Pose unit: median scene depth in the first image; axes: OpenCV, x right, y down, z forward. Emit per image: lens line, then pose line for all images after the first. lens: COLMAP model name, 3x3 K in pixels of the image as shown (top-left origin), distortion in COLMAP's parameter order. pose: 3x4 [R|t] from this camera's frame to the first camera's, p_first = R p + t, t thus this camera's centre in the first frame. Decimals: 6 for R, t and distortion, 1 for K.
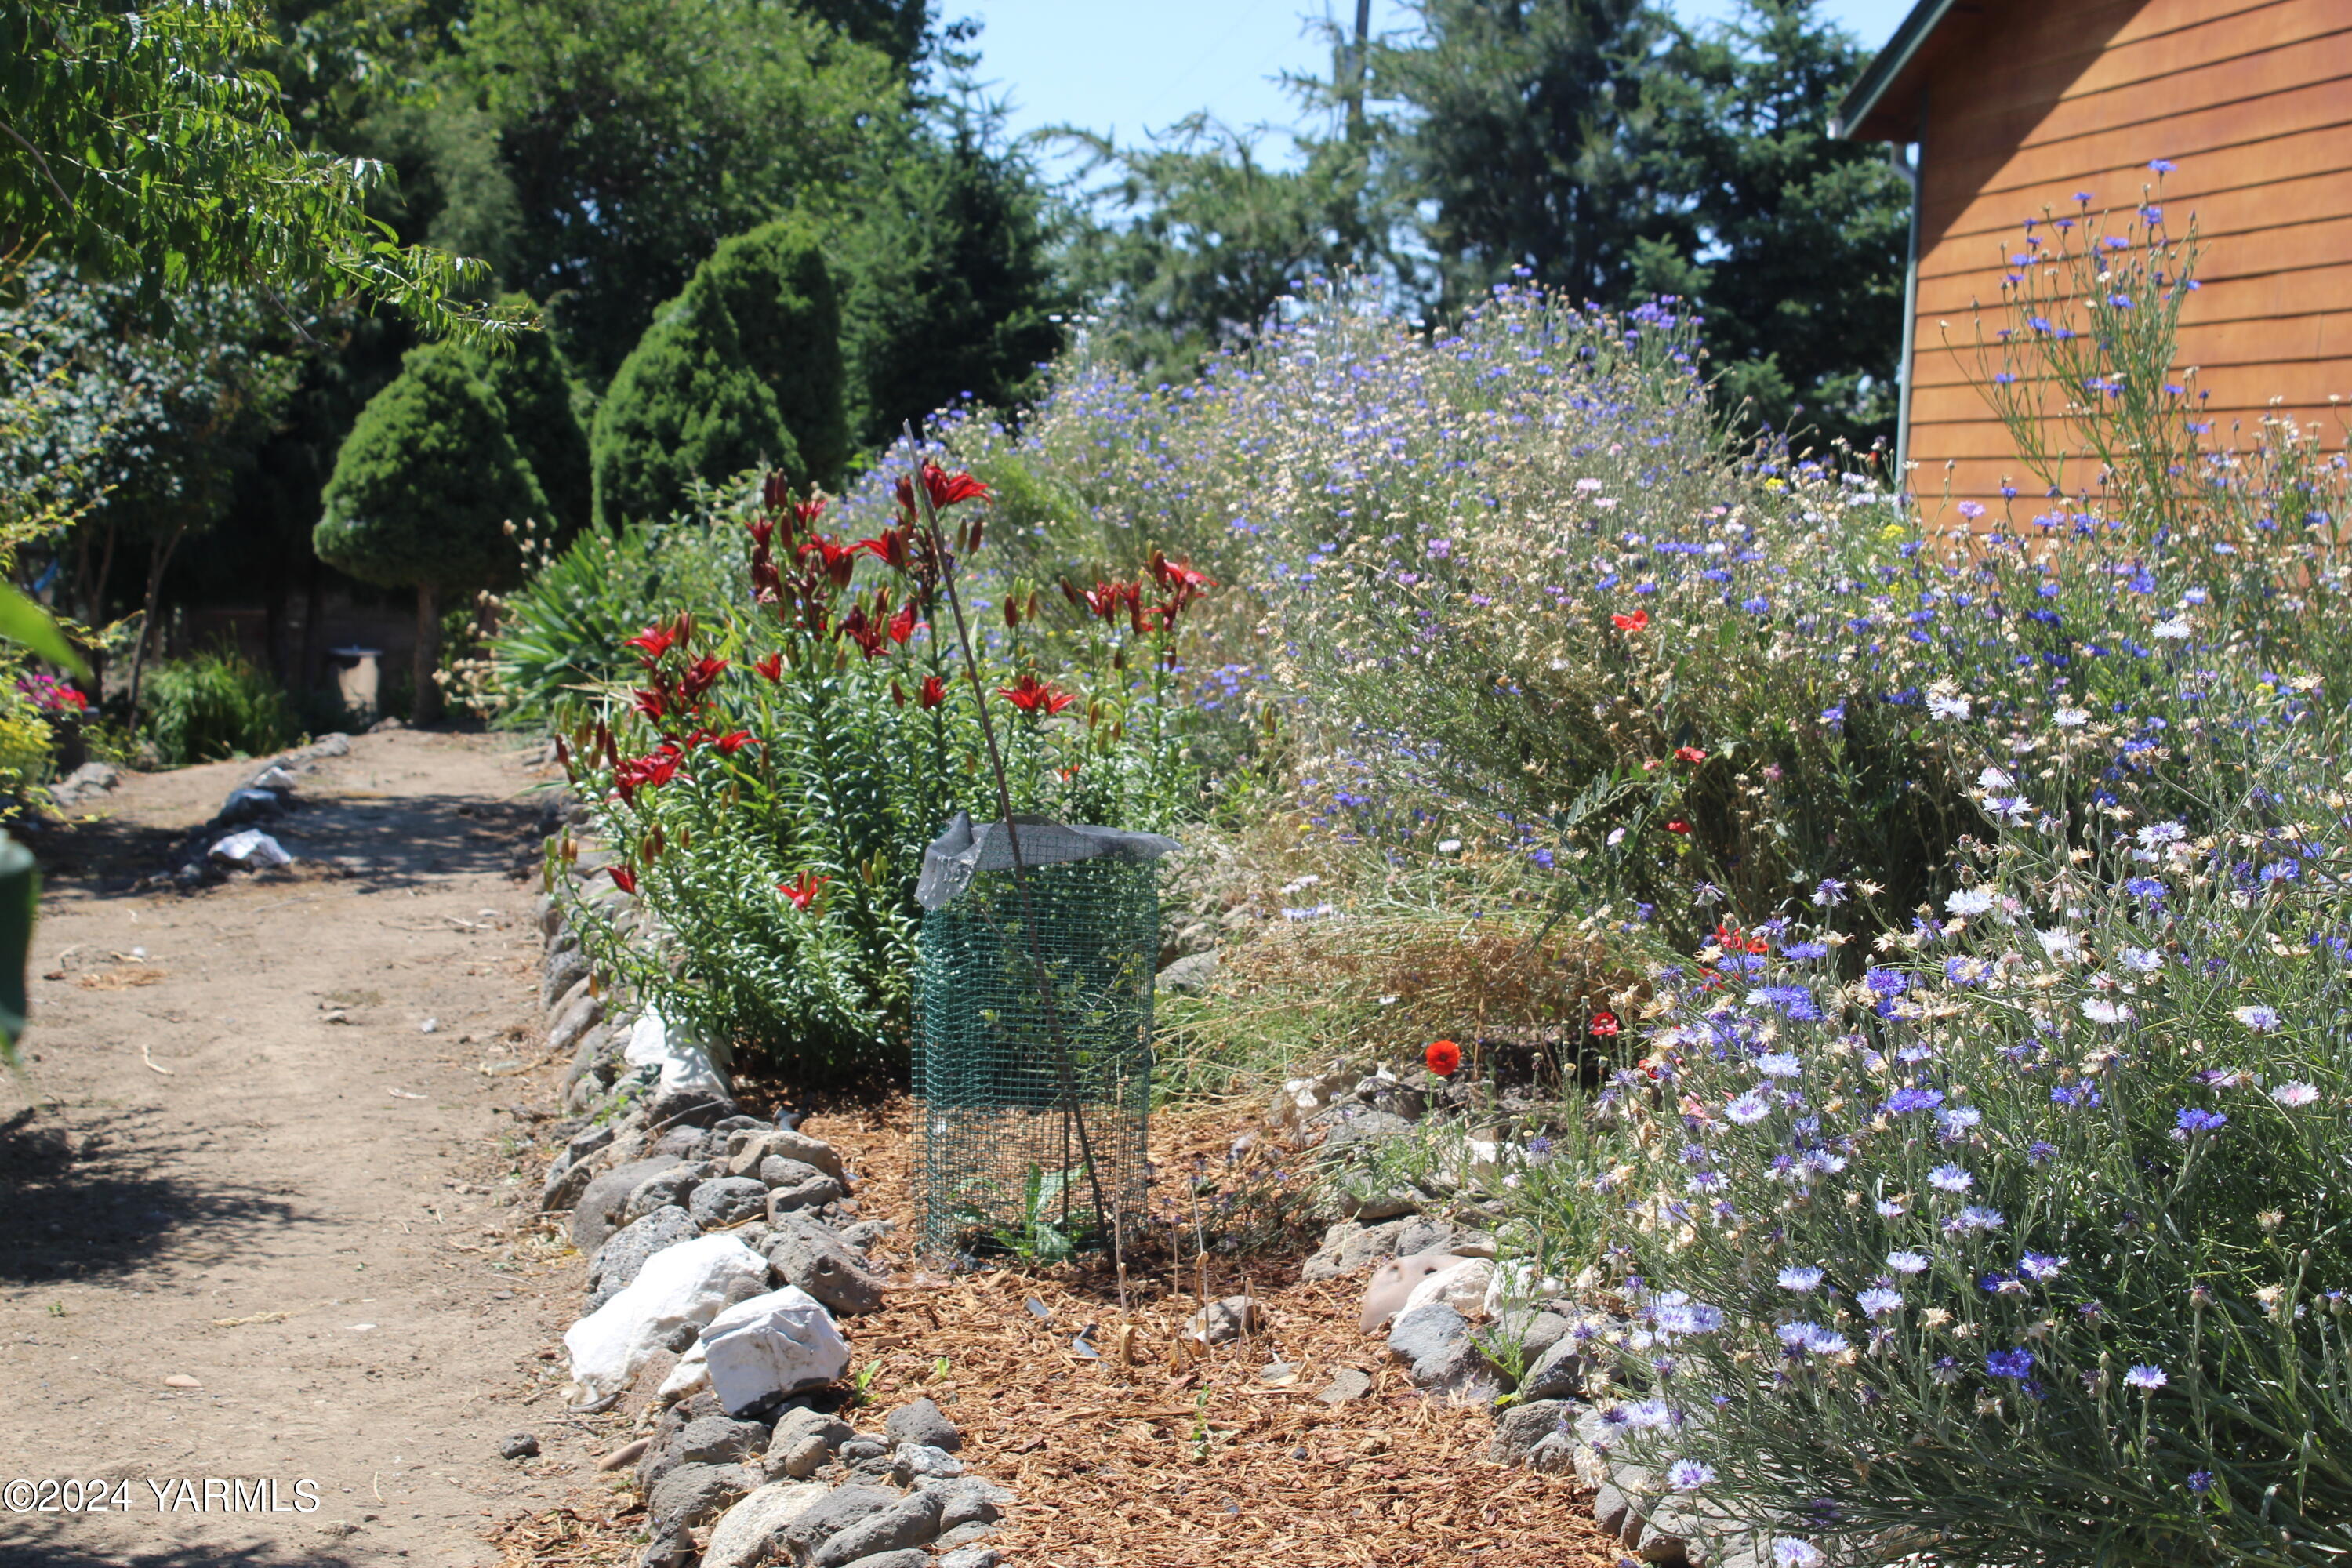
lens RADIAL K [[4347.1, 0, 1174.7], [0, 4347.1, 783.4], [0, 0, 1]] dist [0.013393, 0.100126]
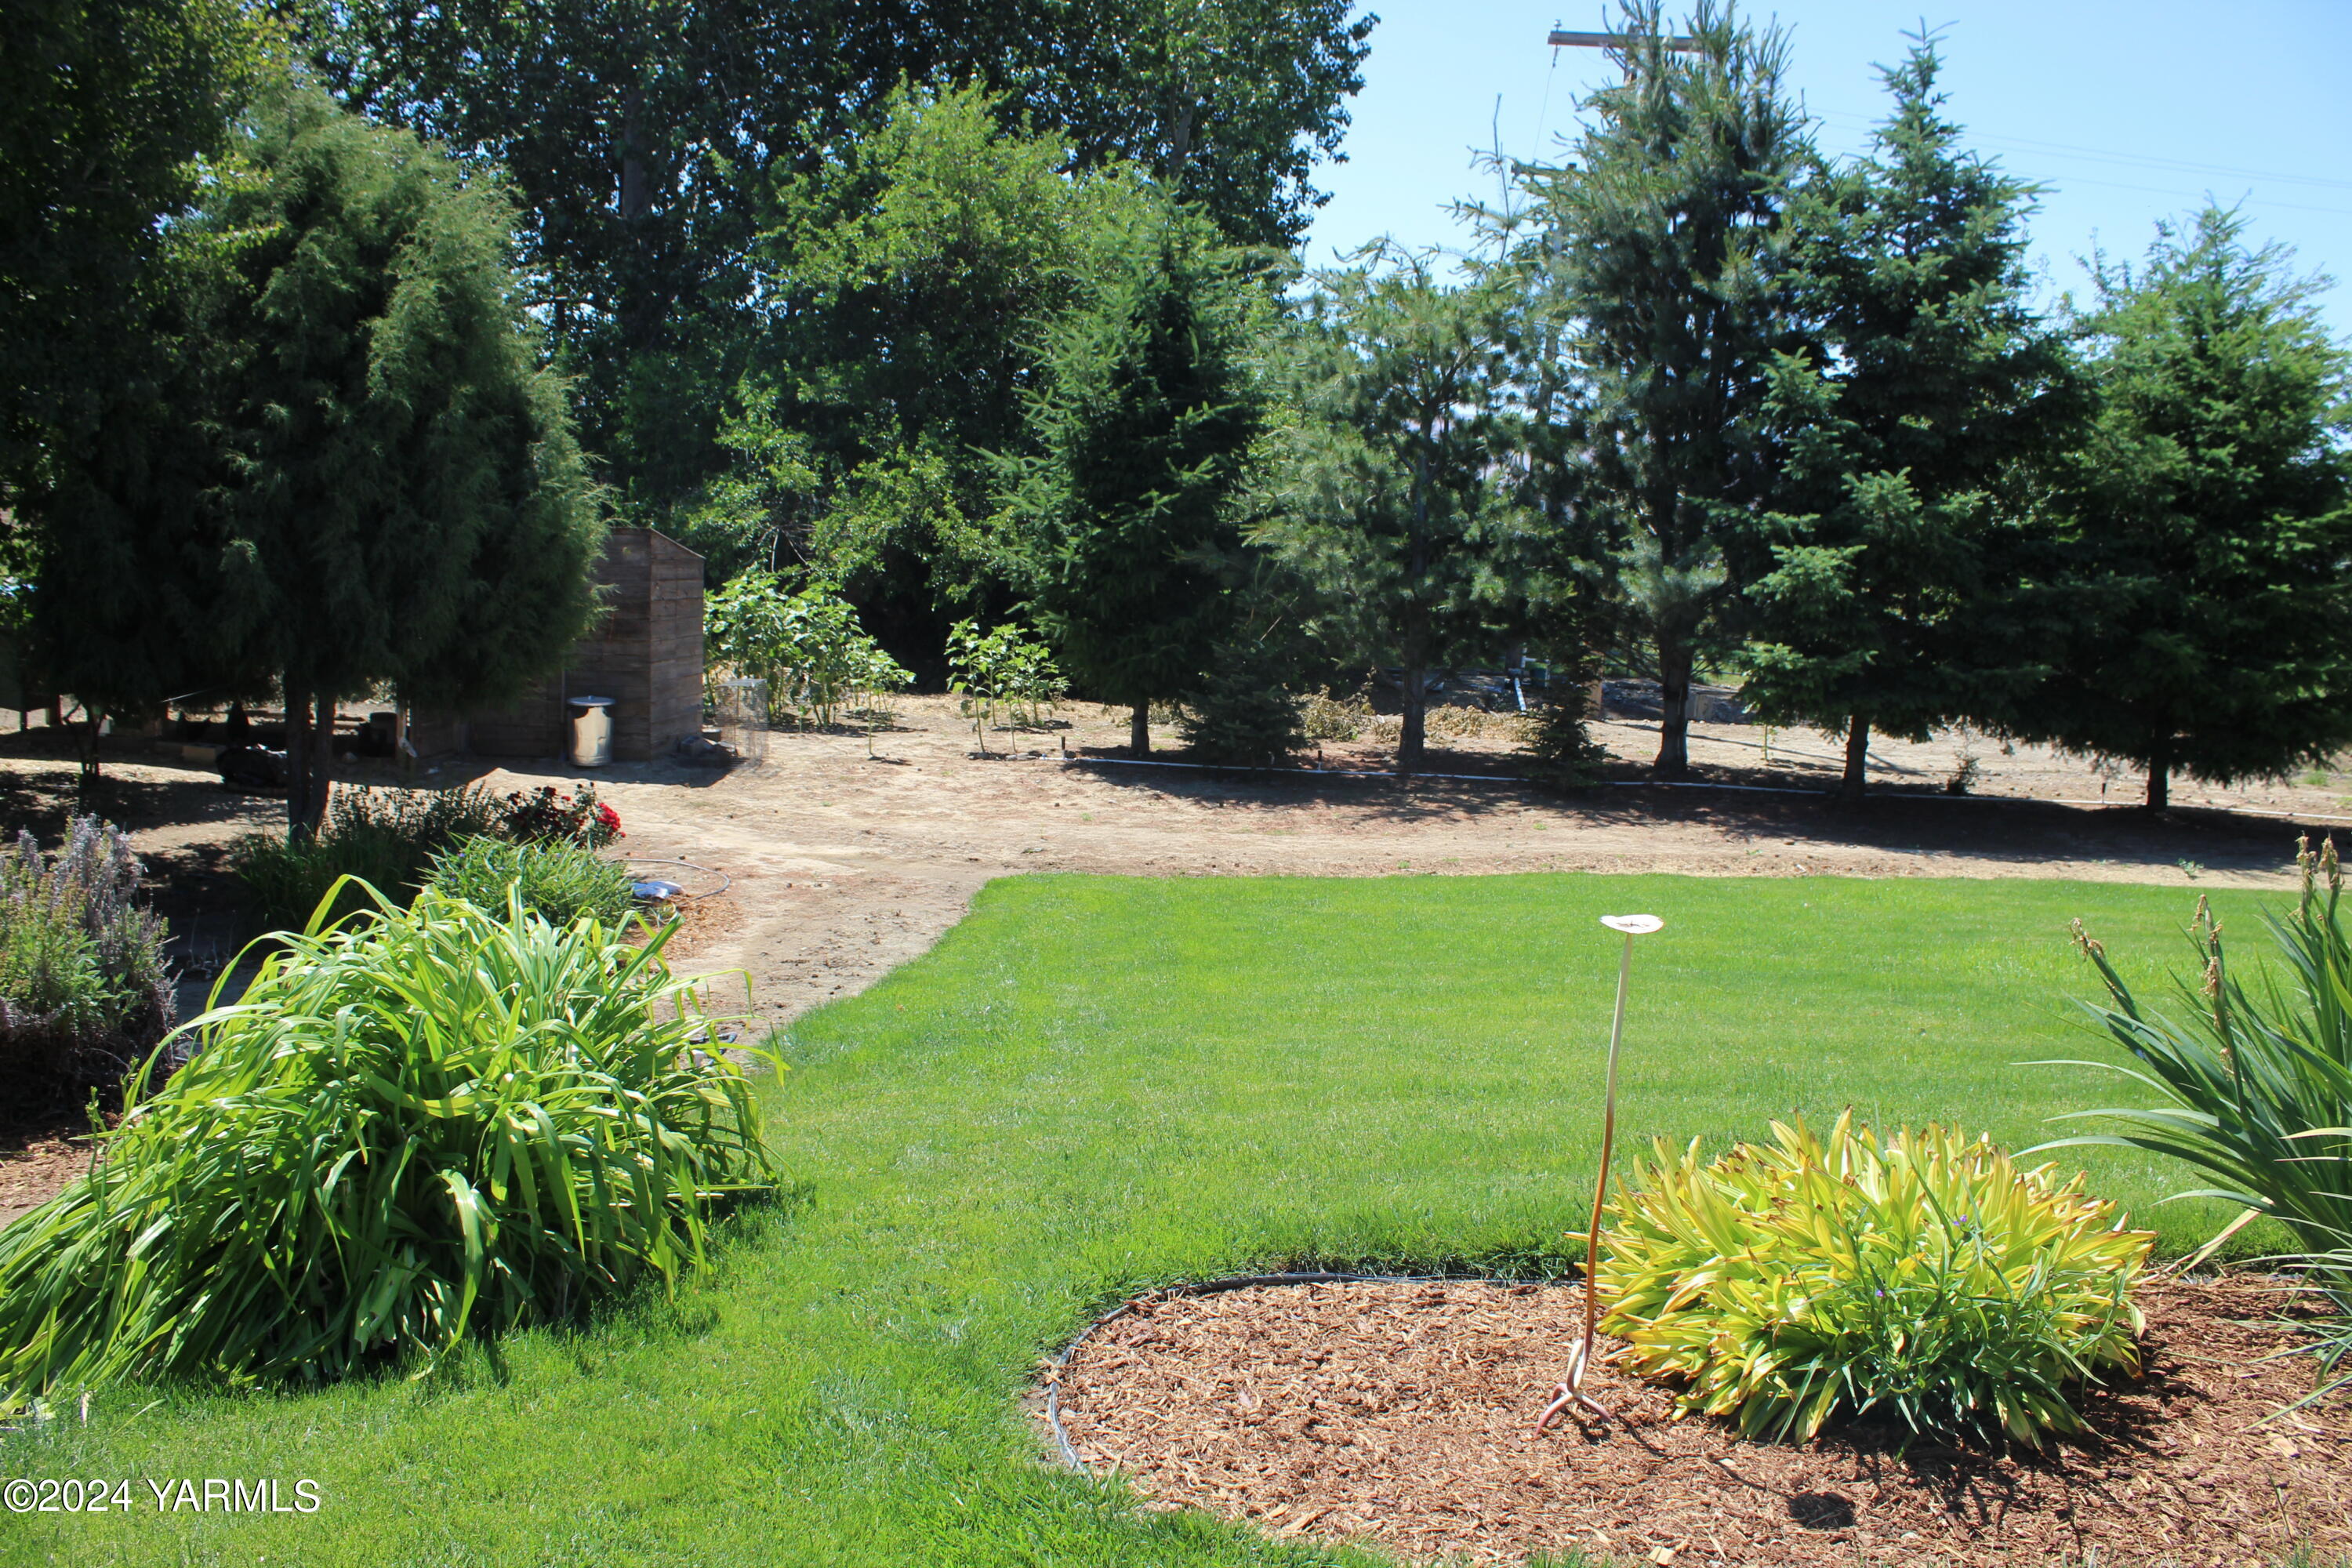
lens RADIAL K [[1943.4, 0, 1185.6], [0, 1943.4, 792.1], [0, 0, 1]] dist [-0.166299, 0.147288]
pose [[0.985698, 0.048635, -0.161352, 0.044759], [-0.034931, 0.995621, 0.086709, -0.052677], [0.164862, -0.079832, 0.983080, 0.502881]]
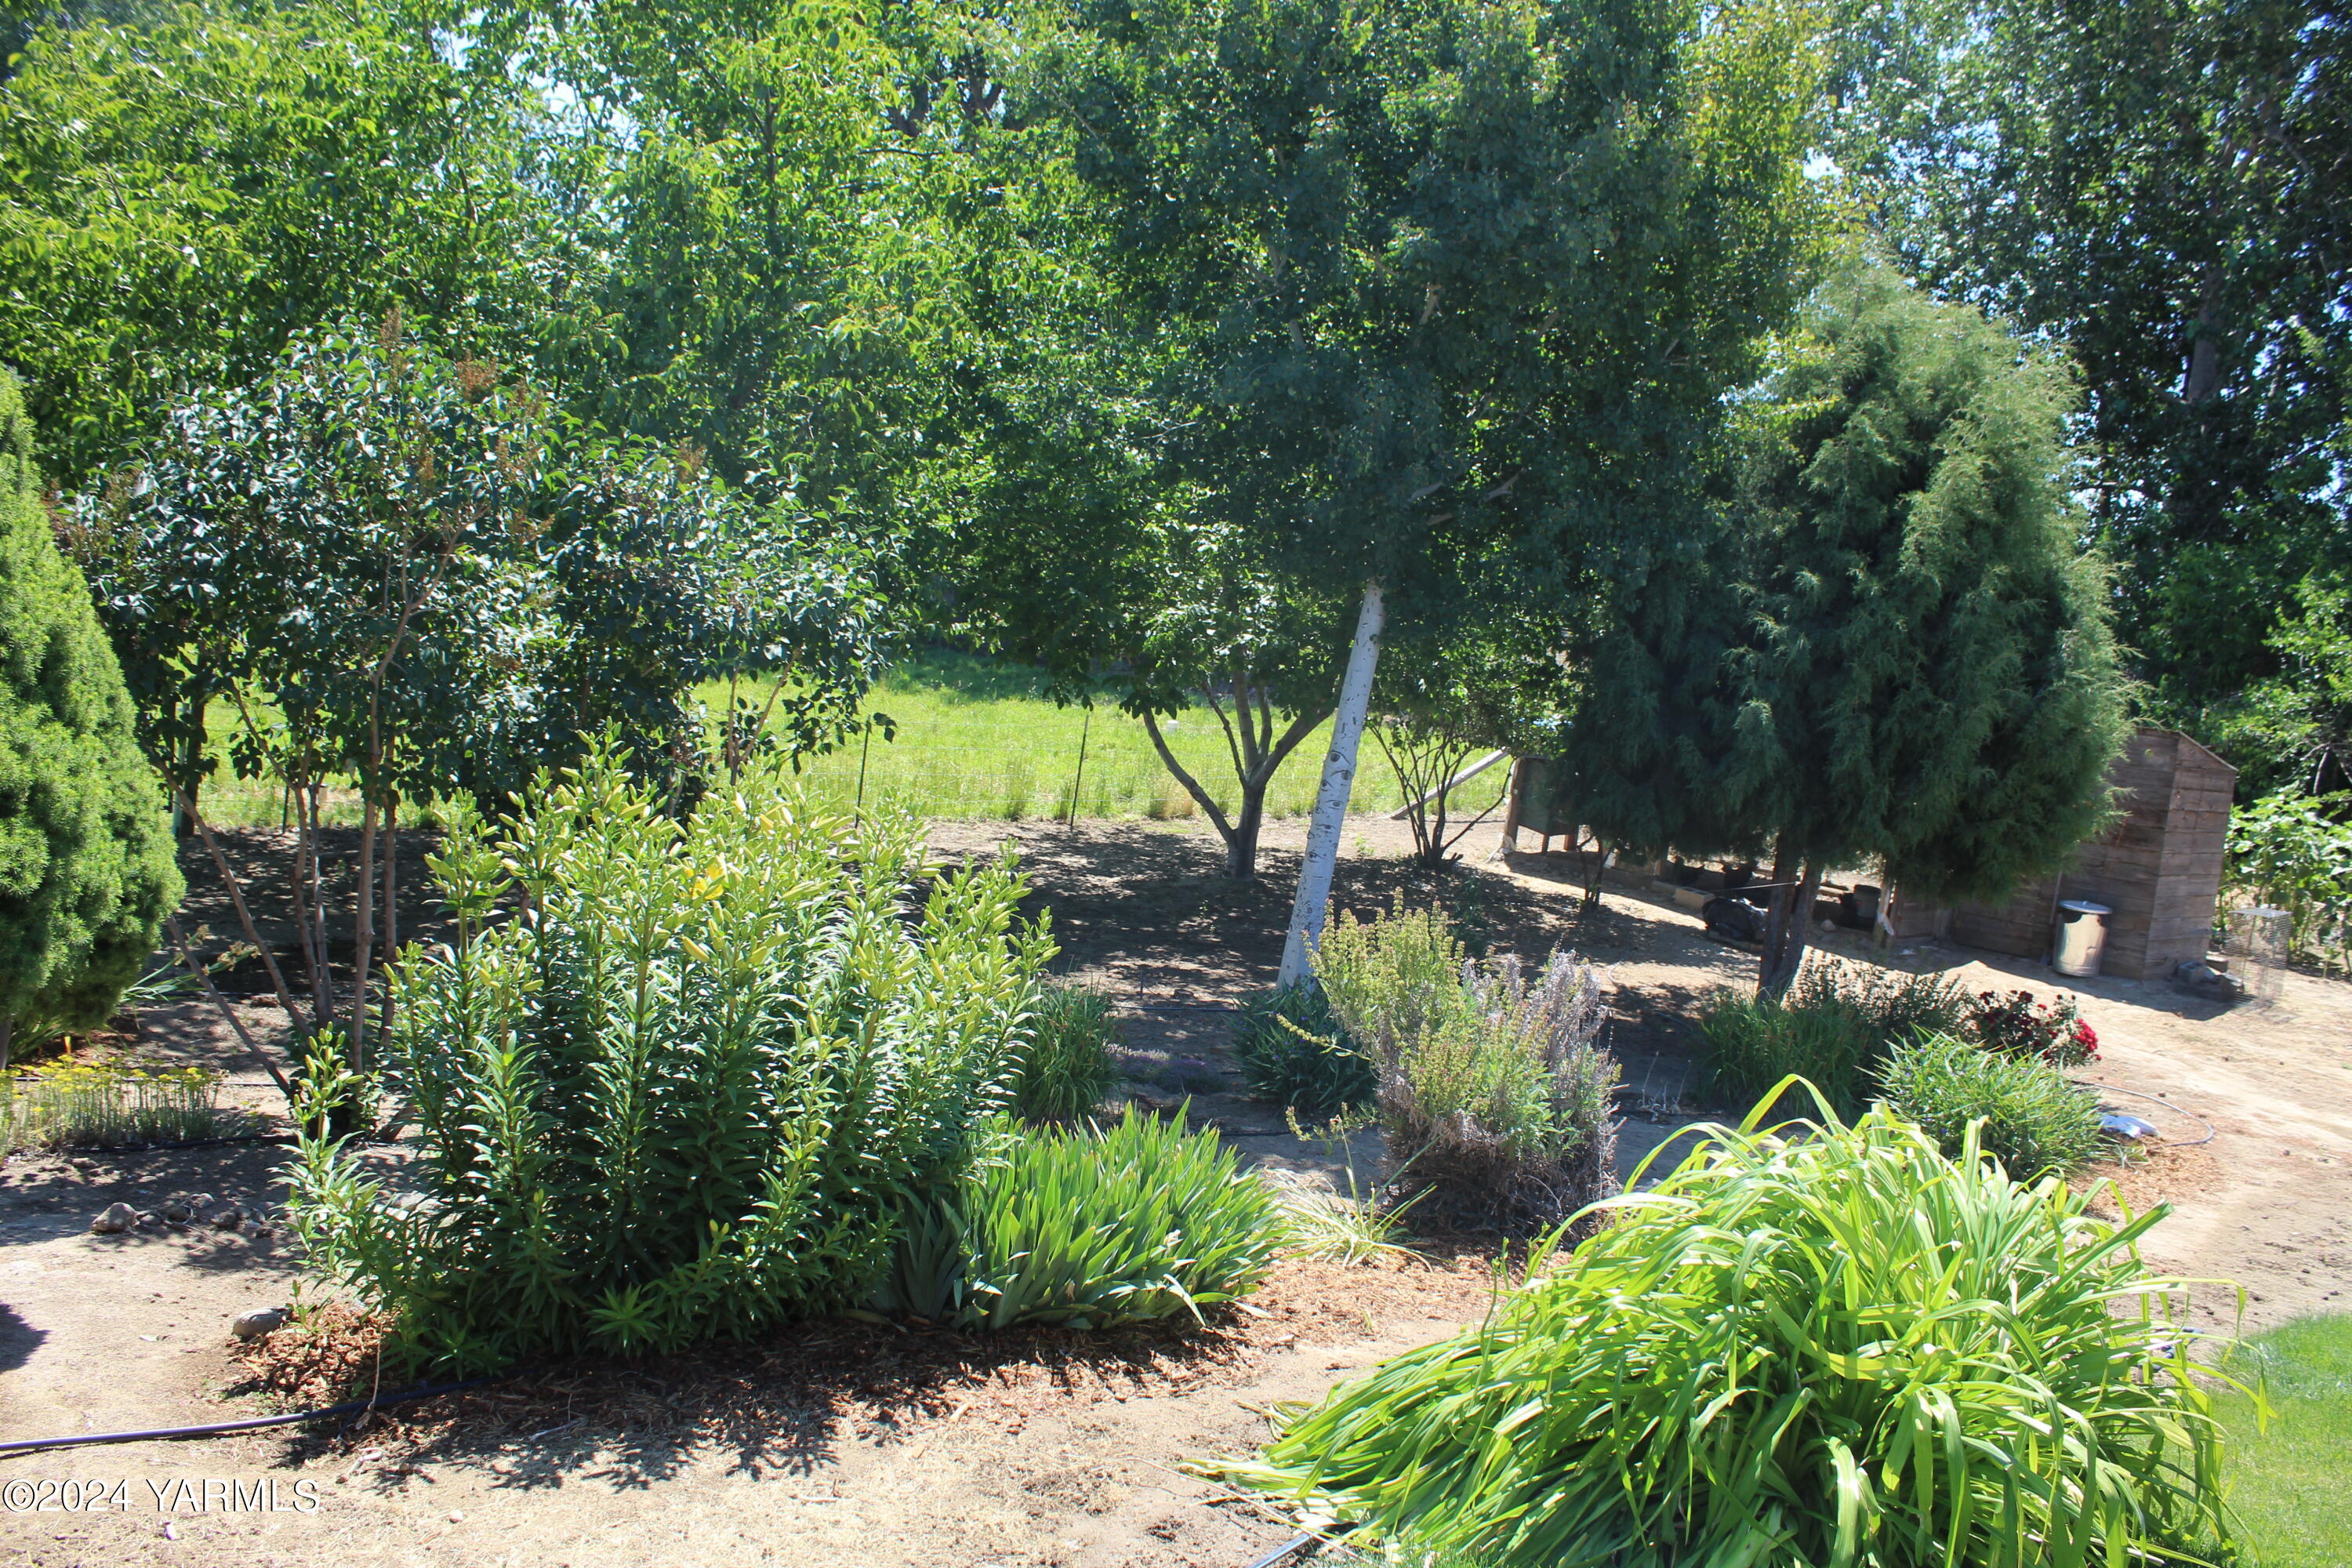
lens RADIAL K [[1929.3, 0, 1189.5], [0, 1929.3, 781.9], [0, 0, 1]] dist [-0.165835, 0.144713]
pose [[0.597823, 0.132917, -0.790532, 0.037167], [-0.141762, 0.988145, 0.058939, -0.053608], [0.788994, 0.076832, 0.609578, 0.515049]]
